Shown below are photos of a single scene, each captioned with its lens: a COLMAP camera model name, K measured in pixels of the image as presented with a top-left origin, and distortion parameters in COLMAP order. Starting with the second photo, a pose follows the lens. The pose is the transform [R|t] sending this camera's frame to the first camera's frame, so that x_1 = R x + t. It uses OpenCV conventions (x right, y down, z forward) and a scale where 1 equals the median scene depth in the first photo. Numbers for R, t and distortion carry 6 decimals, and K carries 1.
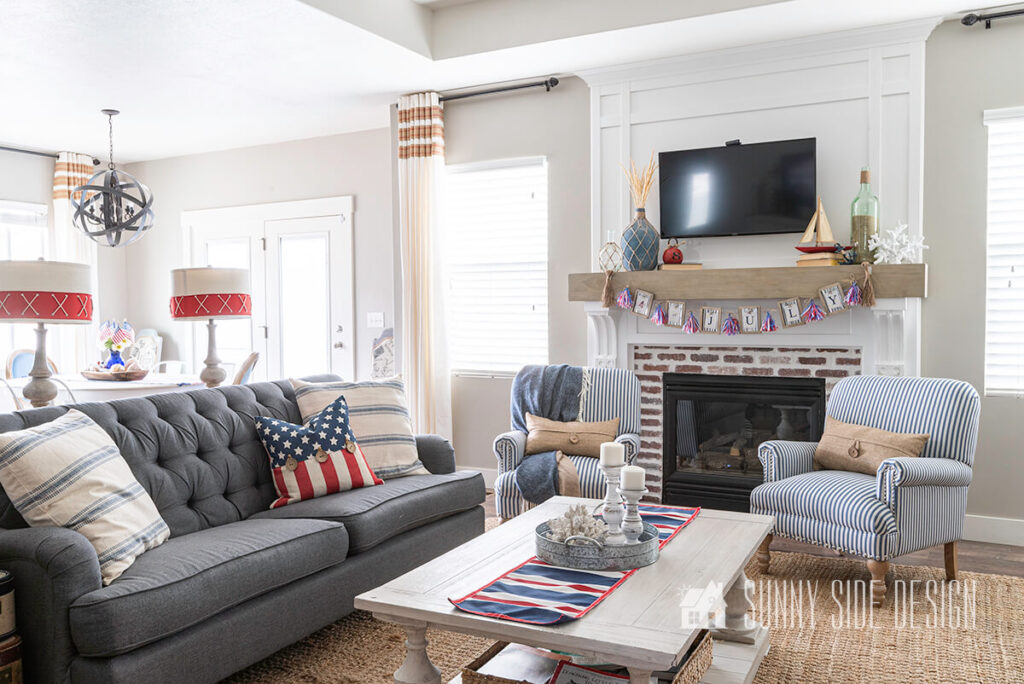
lens RADIAL K [[858.2, 0, 512.2], [0, 858.2, 342.9], [0, 0, 1]] dist [-0.001090, -0.000948]
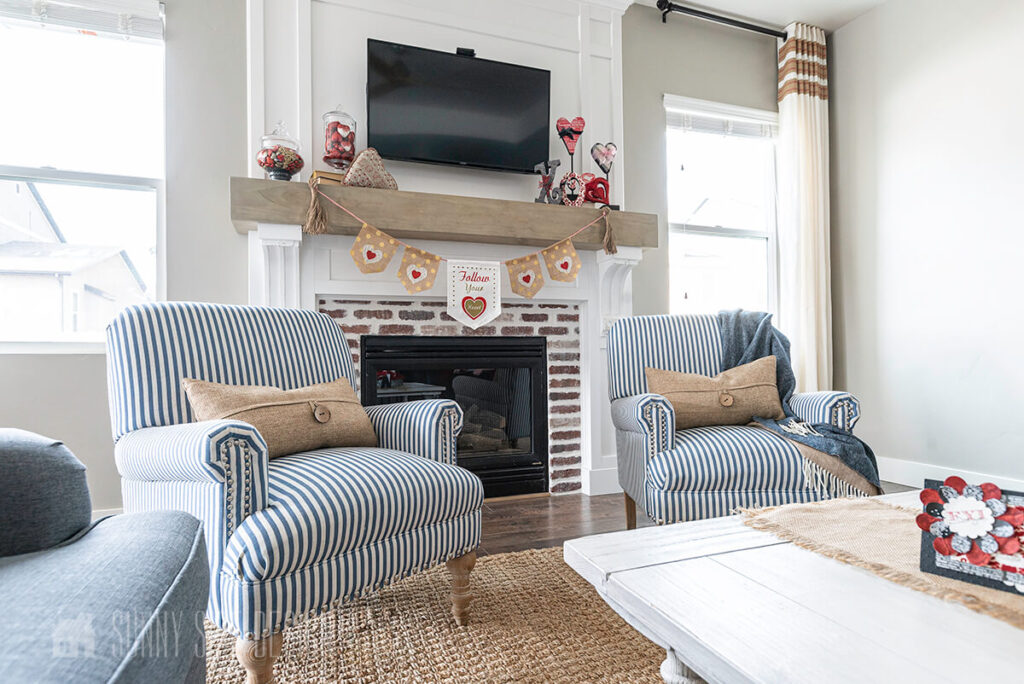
lens RADIAL K [[542.1, 0, 510.3], [0, 542.1, 337.6], [0, 0, 1]] dist [-0.001658, -0.000055]
pose [[0.674340, 0.013839, 0.738291, -0.092168], [0.032712, 0.998283, -0.048591, 0.066887], [-0.737696, 0.056918, 0.672730, 0.606789]]
